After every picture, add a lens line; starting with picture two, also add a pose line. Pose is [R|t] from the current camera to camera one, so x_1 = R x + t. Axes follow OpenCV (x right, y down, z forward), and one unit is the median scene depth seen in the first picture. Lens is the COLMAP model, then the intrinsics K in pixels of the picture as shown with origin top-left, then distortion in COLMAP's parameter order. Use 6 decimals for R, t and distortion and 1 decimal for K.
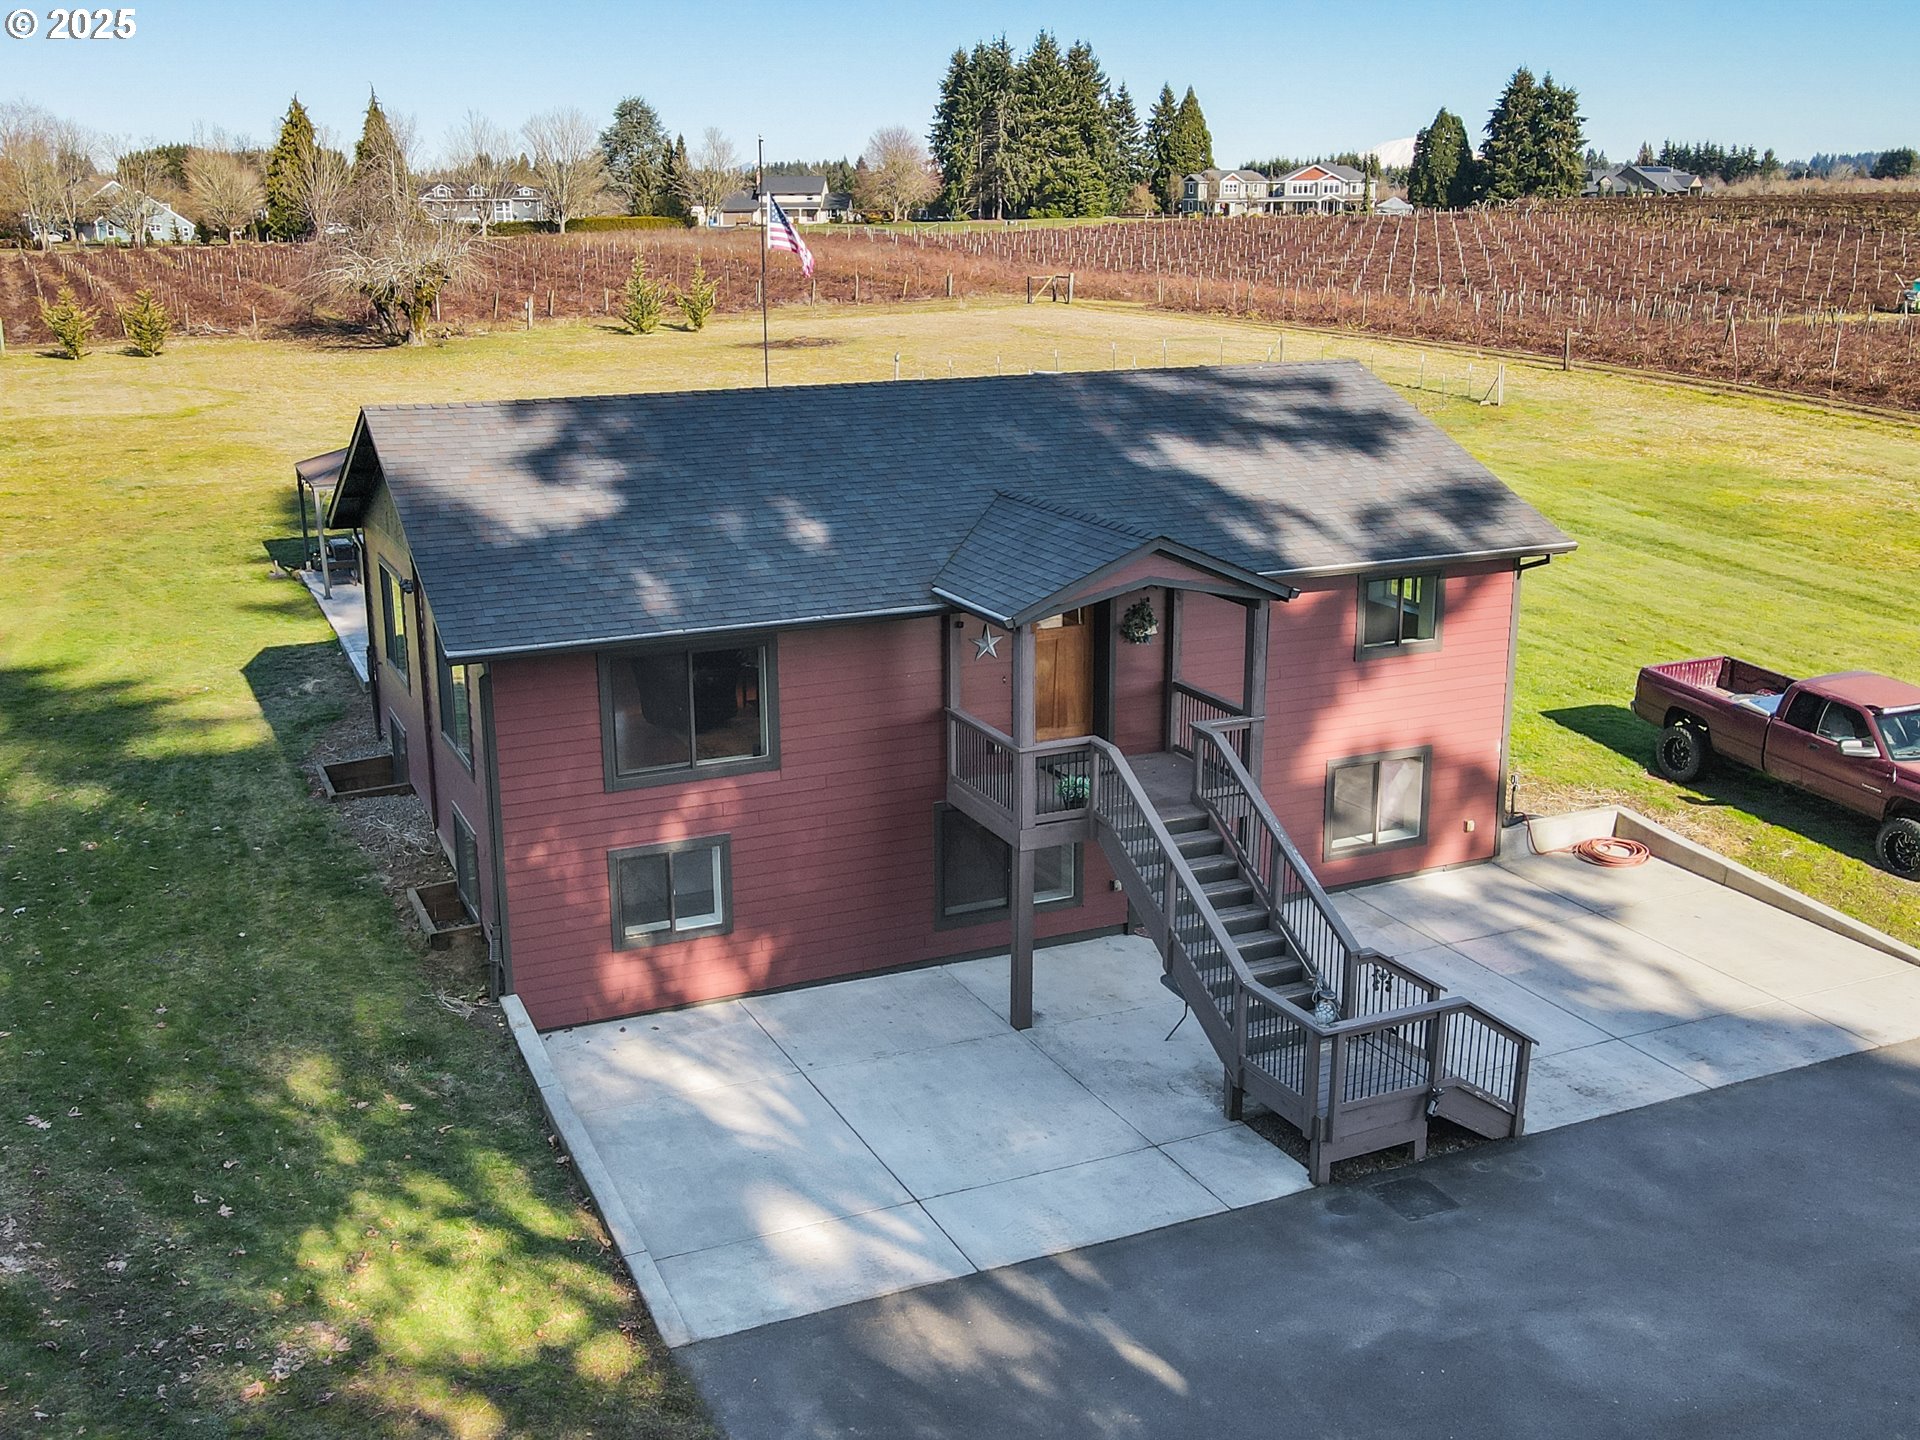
lens RADIAL K [[1807.0, 0, 952.1], [0, 1807.0, 726.2], [0, 0, 1]] dist [0.006359, 0.008756]
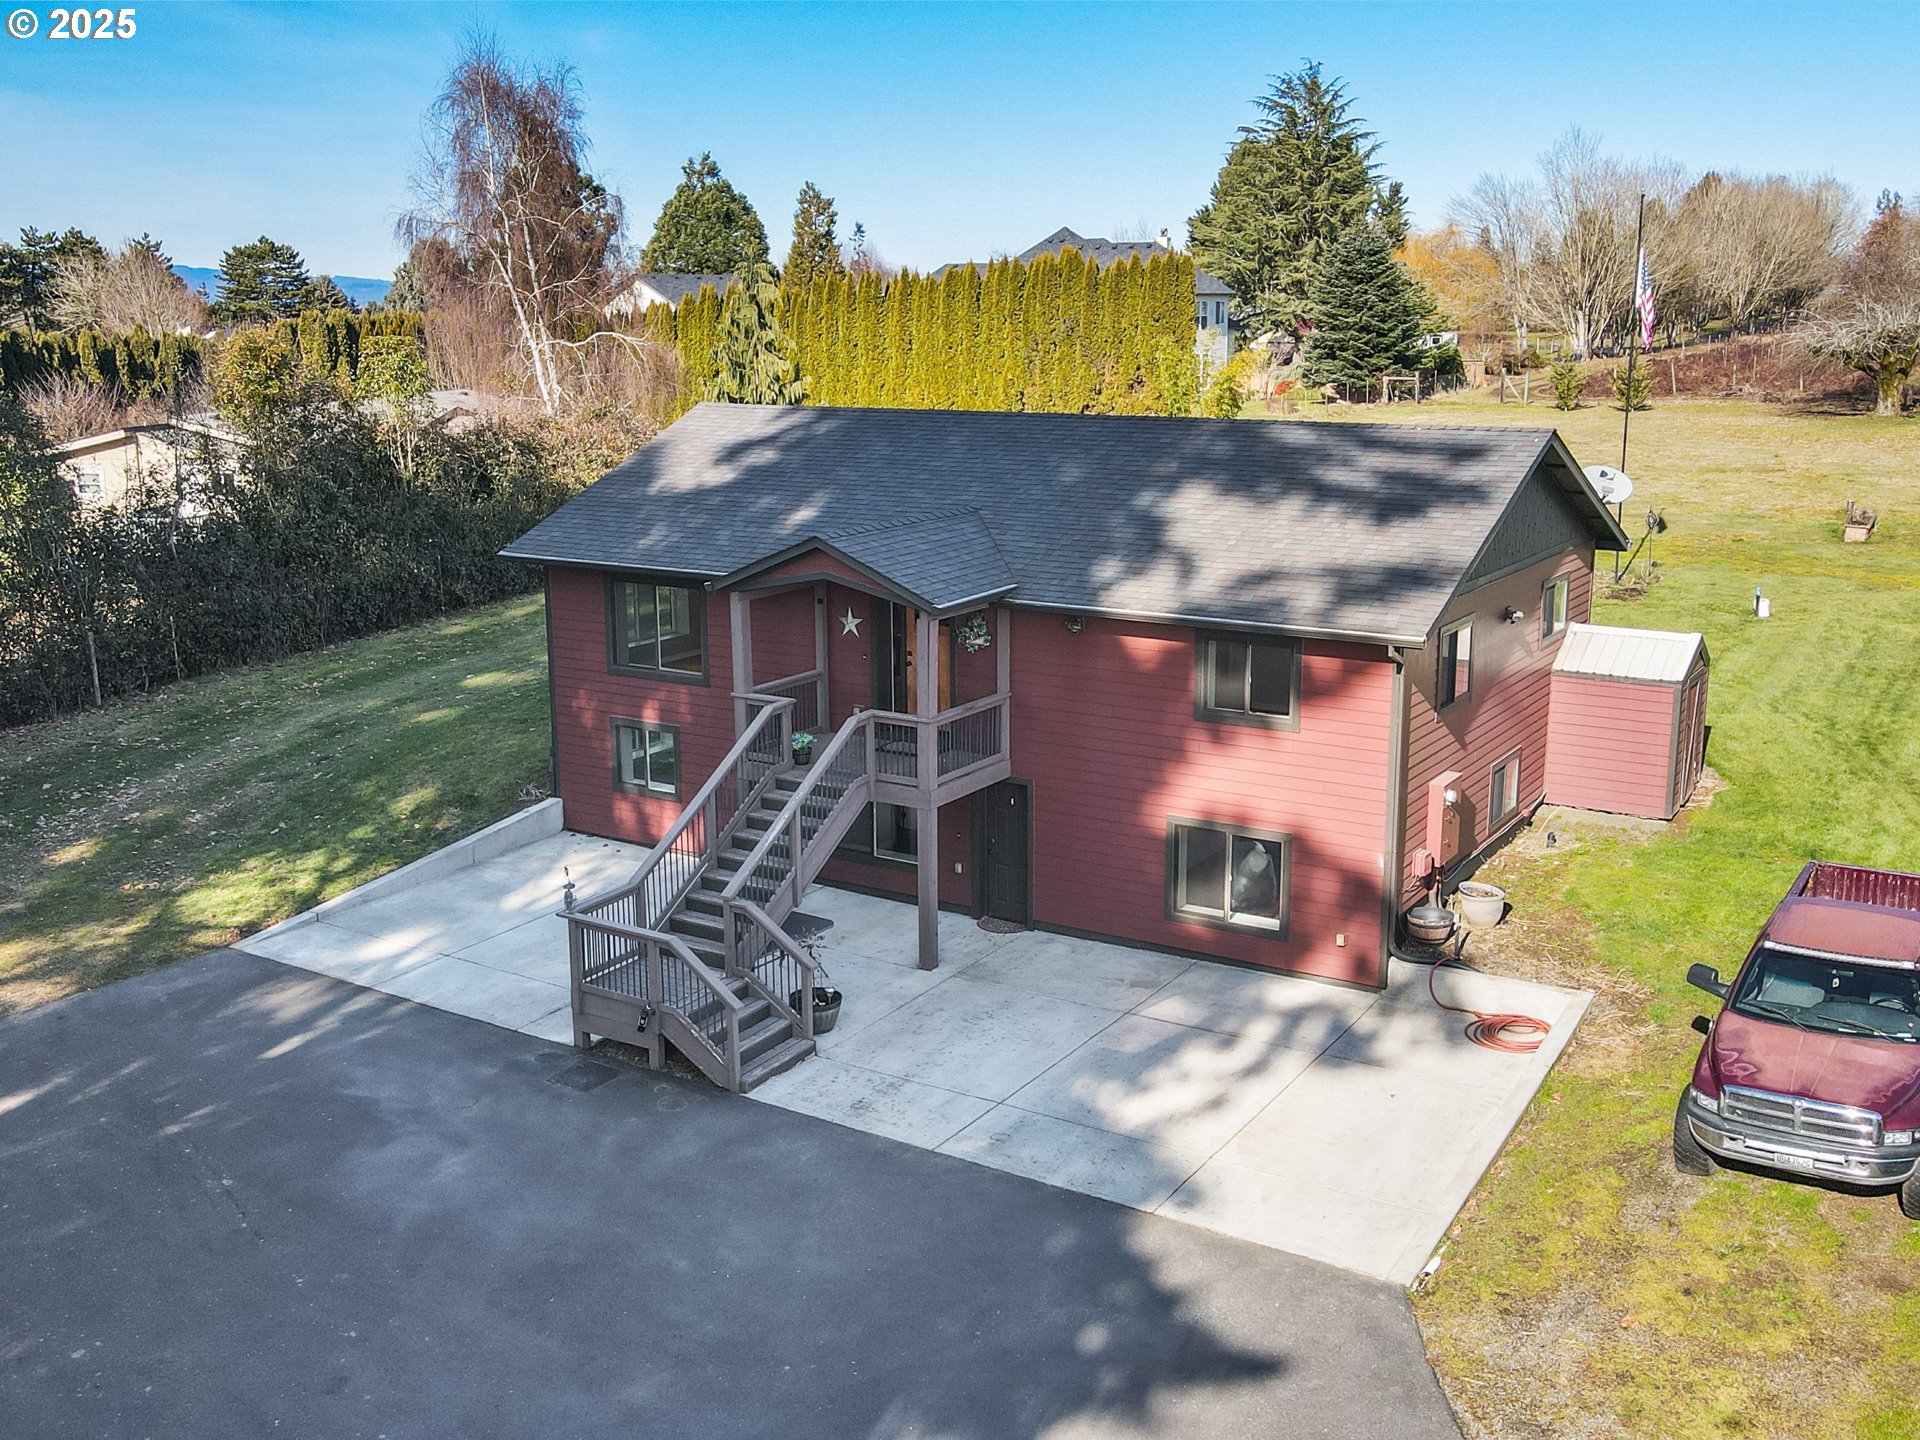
lens RADIAL K [[1856.4, 0, 959.5], [0, 1856.4, 691.1], [0, 0, 1]] dist [-0.040018, 0.202510]
pose [[0.559399, 0.181700, -0.808738, 1.002456], [-0.219037, 0.973400, 0.067188, -0.094531], [0.799434, 0.139559, 0.584318, 0.327050]]
